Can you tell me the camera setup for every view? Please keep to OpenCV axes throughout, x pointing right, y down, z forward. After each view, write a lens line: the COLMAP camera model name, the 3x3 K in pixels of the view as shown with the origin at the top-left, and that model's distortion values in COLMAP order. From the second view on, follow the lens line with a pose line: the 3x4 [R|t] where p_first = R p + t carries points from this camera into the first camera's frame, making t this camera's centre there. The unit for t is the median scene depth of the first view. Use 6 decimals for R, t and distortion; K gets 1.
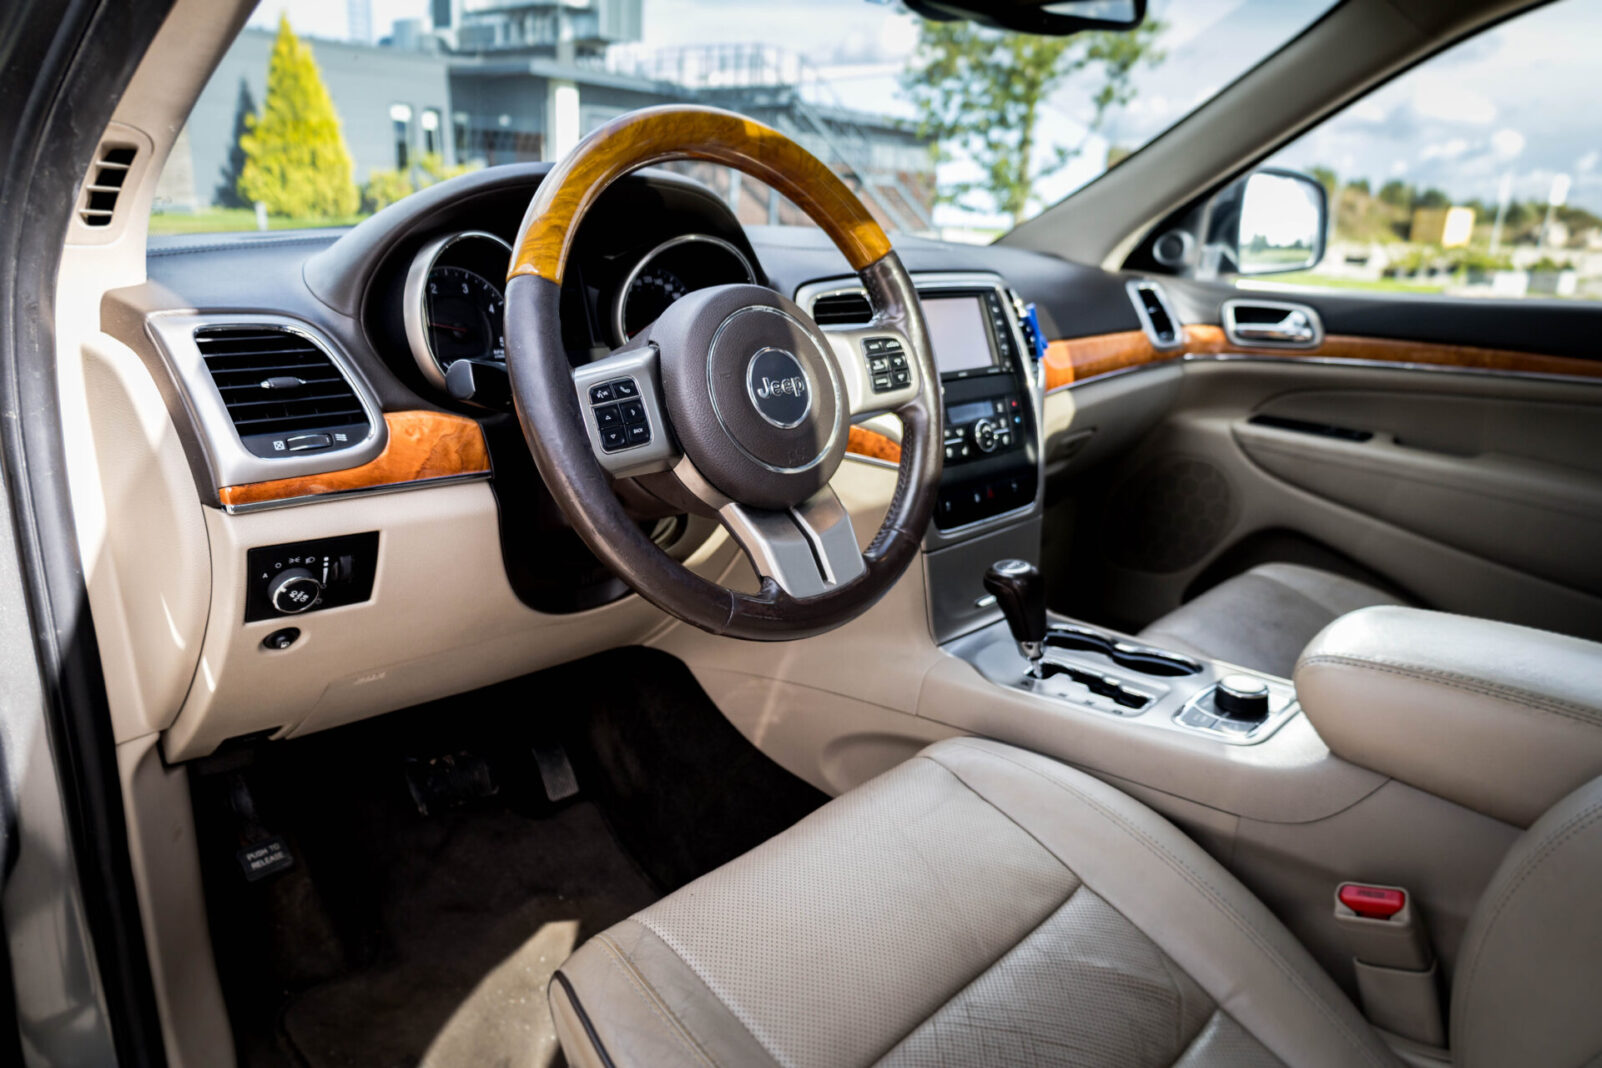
lens RADIAL K [[1089.4, 0, 807.4], [0, 1089.4, 539.5], [0, 0, 1]] dist [0.015119, 0.007252]
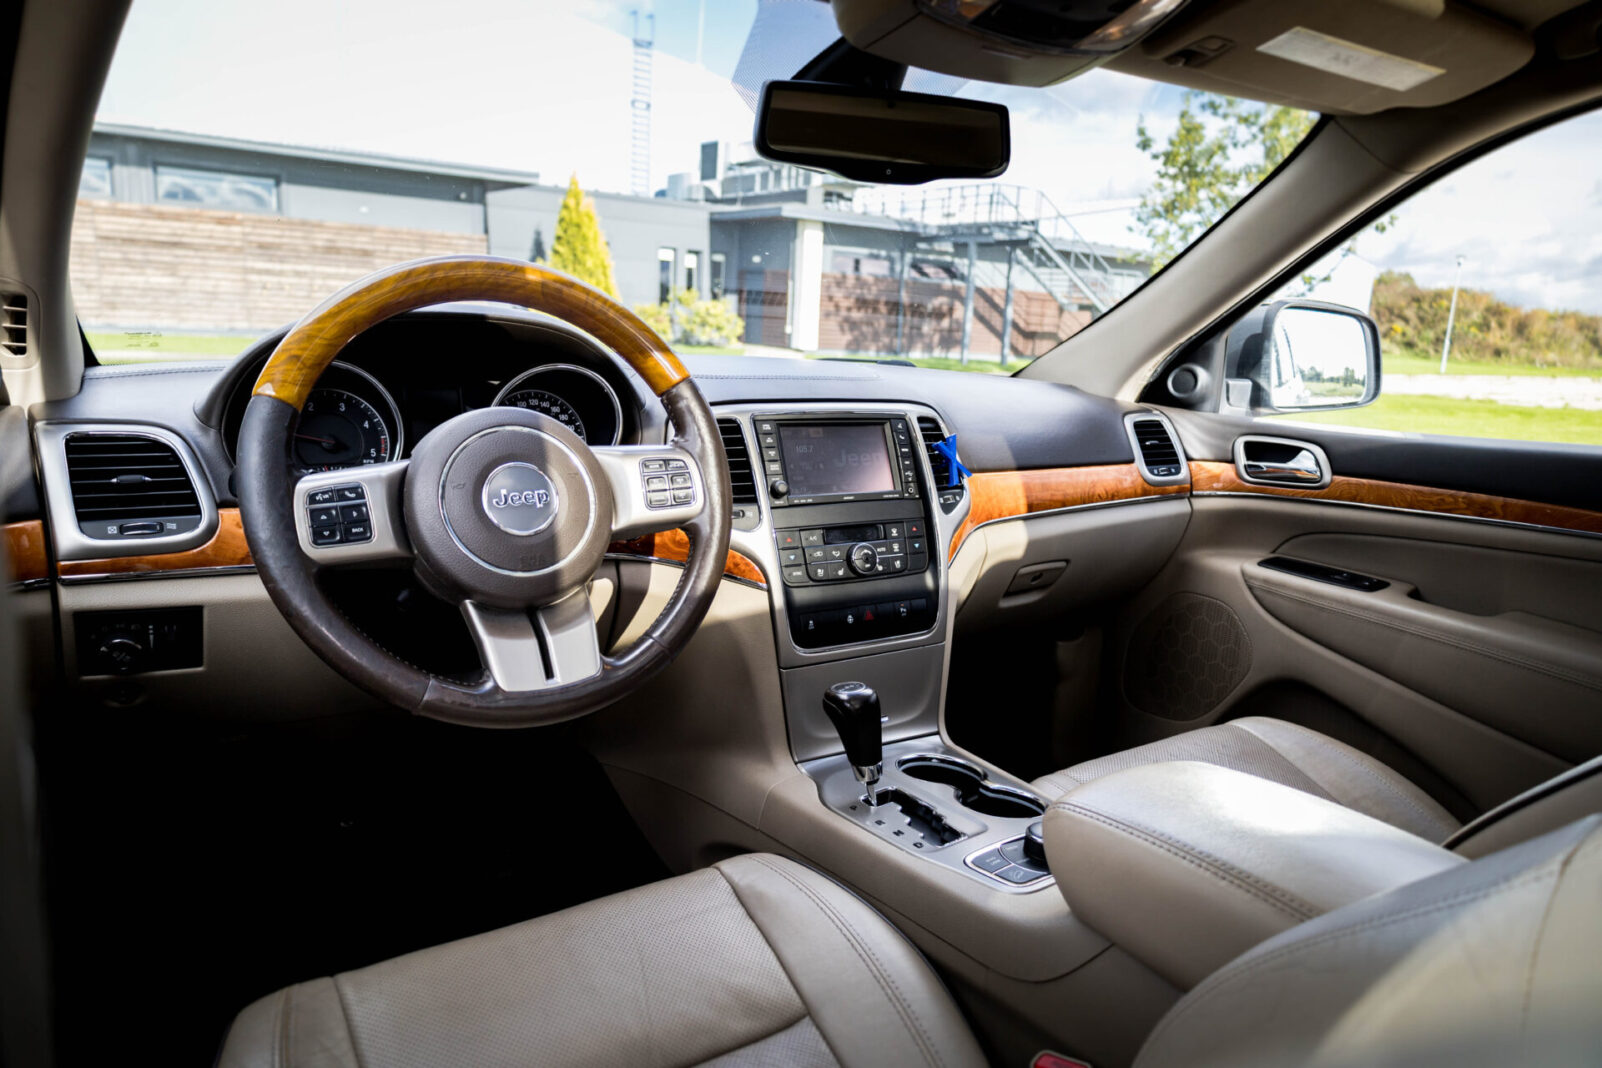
lens RADIAL K [[1089.4, 0, 794.8], [0, 1089.4, 534.2], [0, 0, 1]] dist [0.015119, 0.007252]
pose [[0.969745, 0.045984, -0.239749, 0.247826], [-0.073496, 0.991528, -0.107103, -0.002963], [0.232792, 0.121483, 0.964909, 0.000680]]
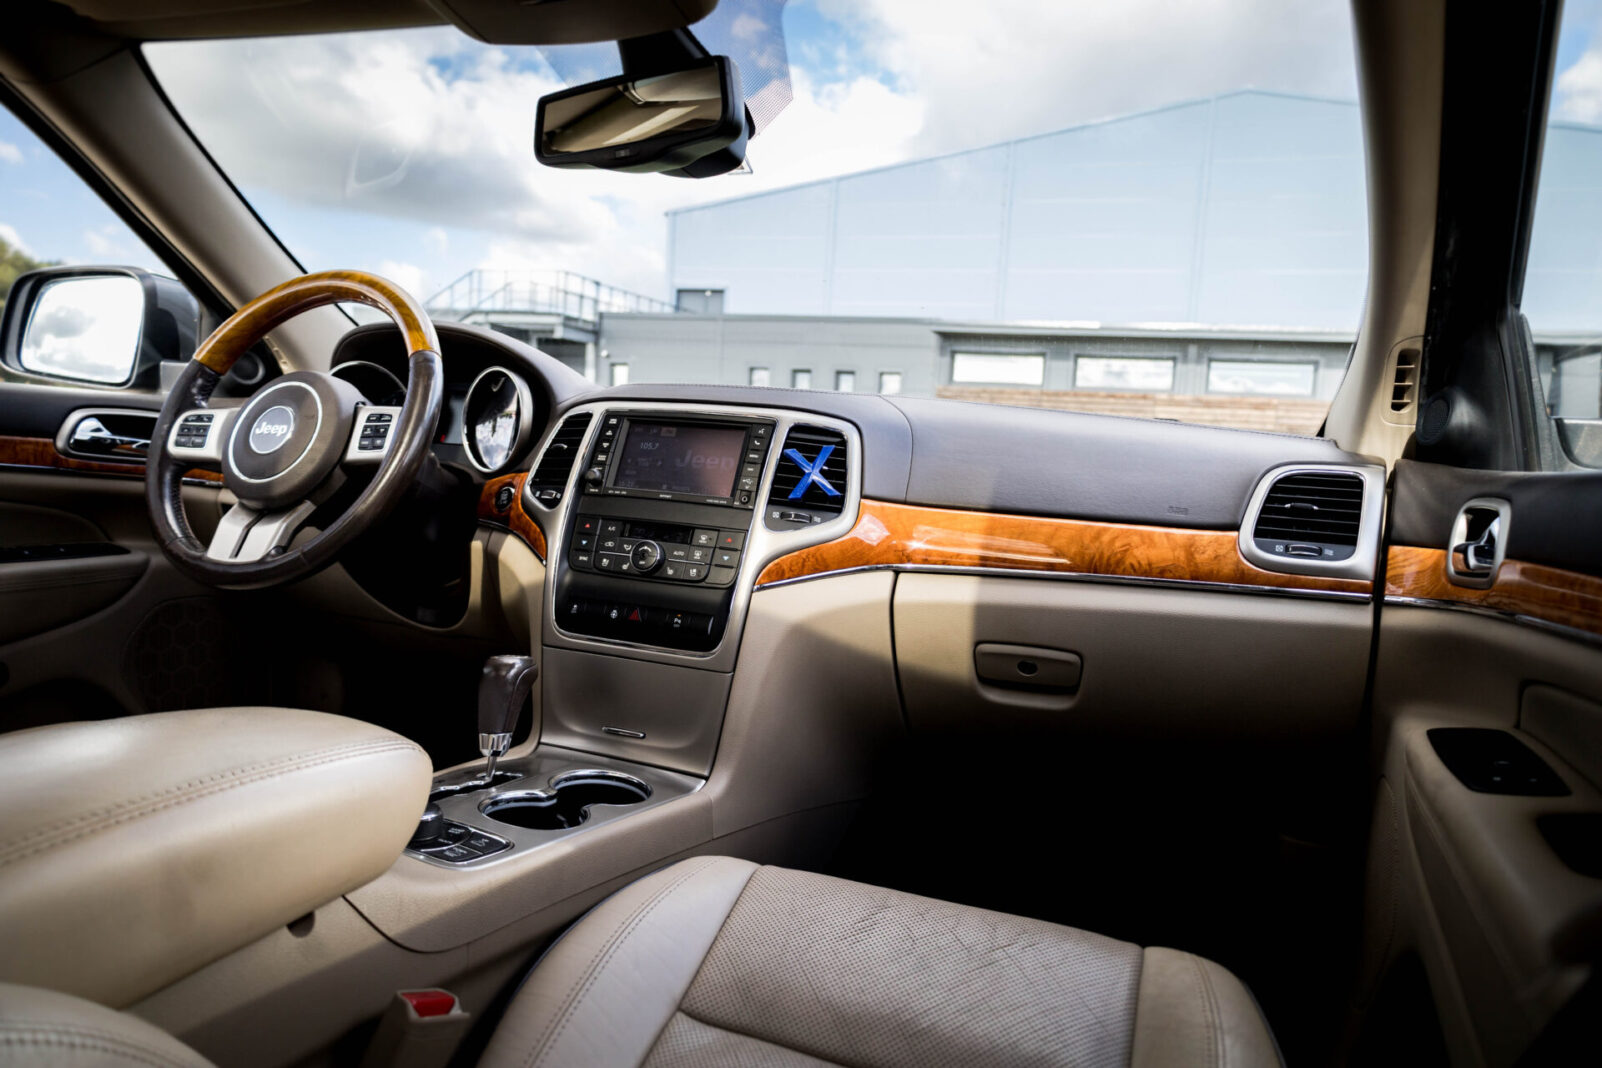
lens RADIAL K [[1089.4, 0, 805.2], [0, 1089.4, 529.6], [0, 0, 1]] dist [0.015119, 0.007252]
pose [[0.350668, 0.041489, -0.935580, 0.804118], [-0.324113, 0.942657, -0.079679, -0.062334], [0.878625, 0.331175, 0.344007, 0.567770]]
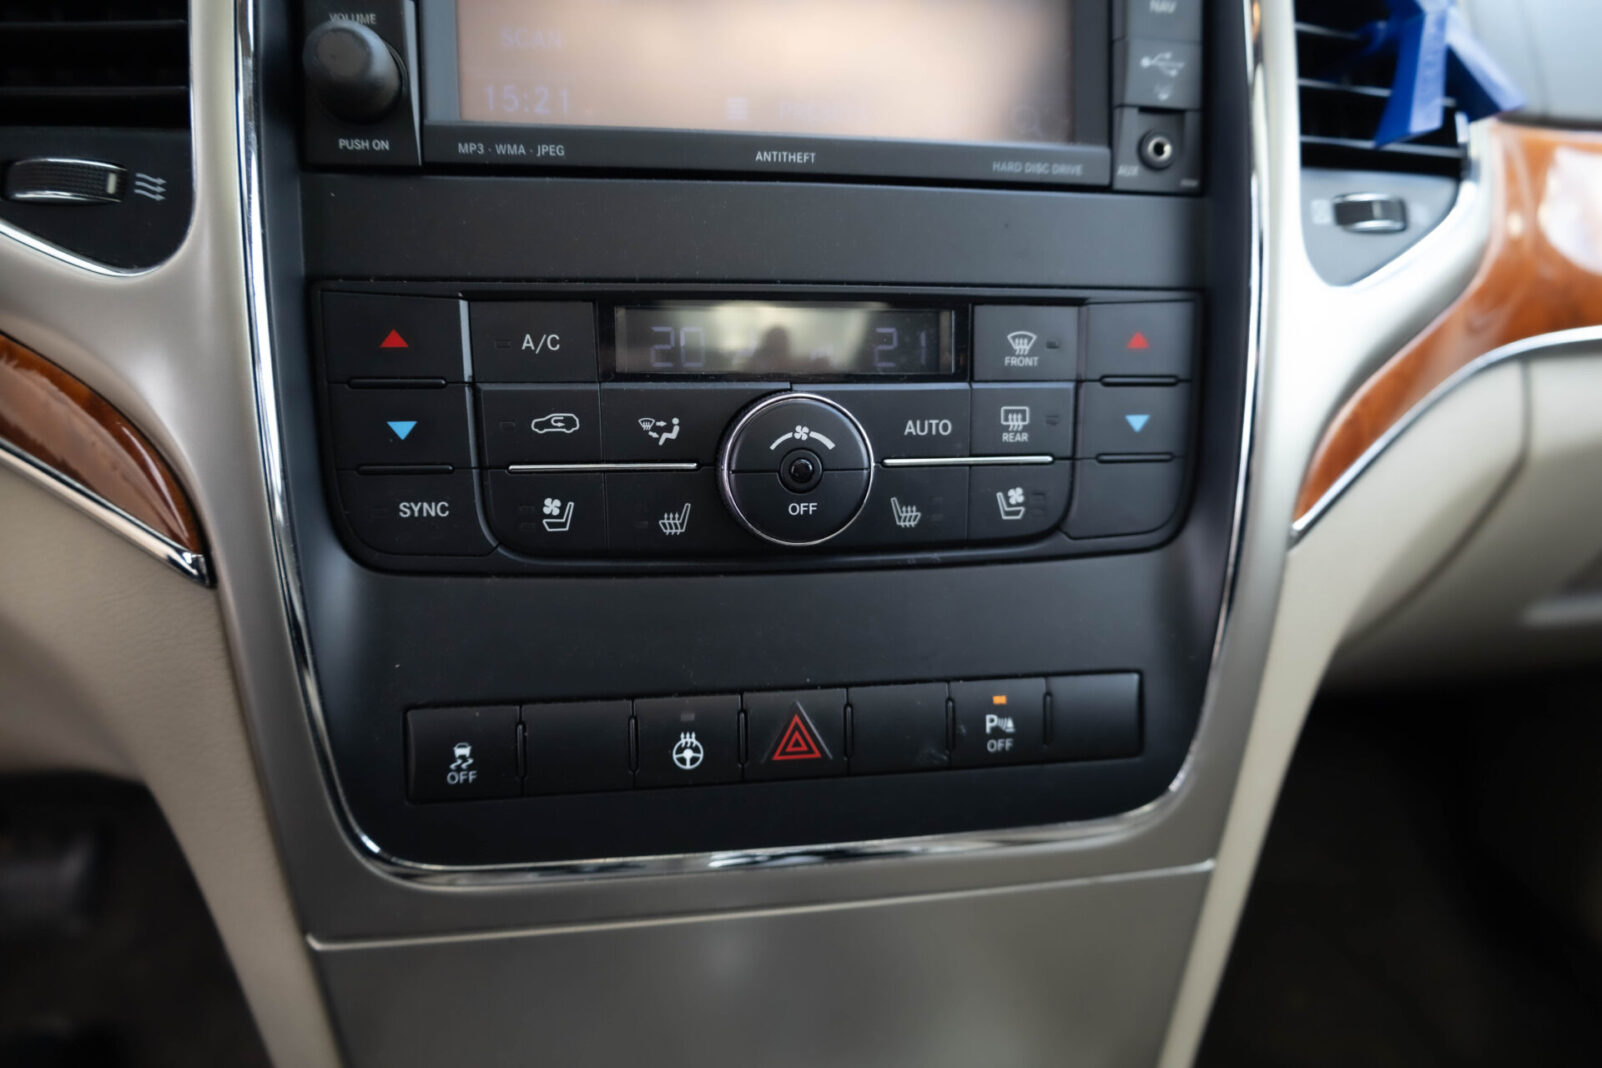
lens RADIAL K [[1089.4, 0, 806.9], [0, 1089.4, 528.0], [0, 0, 1]] dist [0.015119, 0.007252]
pose [[0.793185, 0.235164, -0.561744, 0.203020], [-0.187277, 0.971925, 0.142443, -0.082222], [0.579470, -0.007782, 0.814957, 0.604046]]
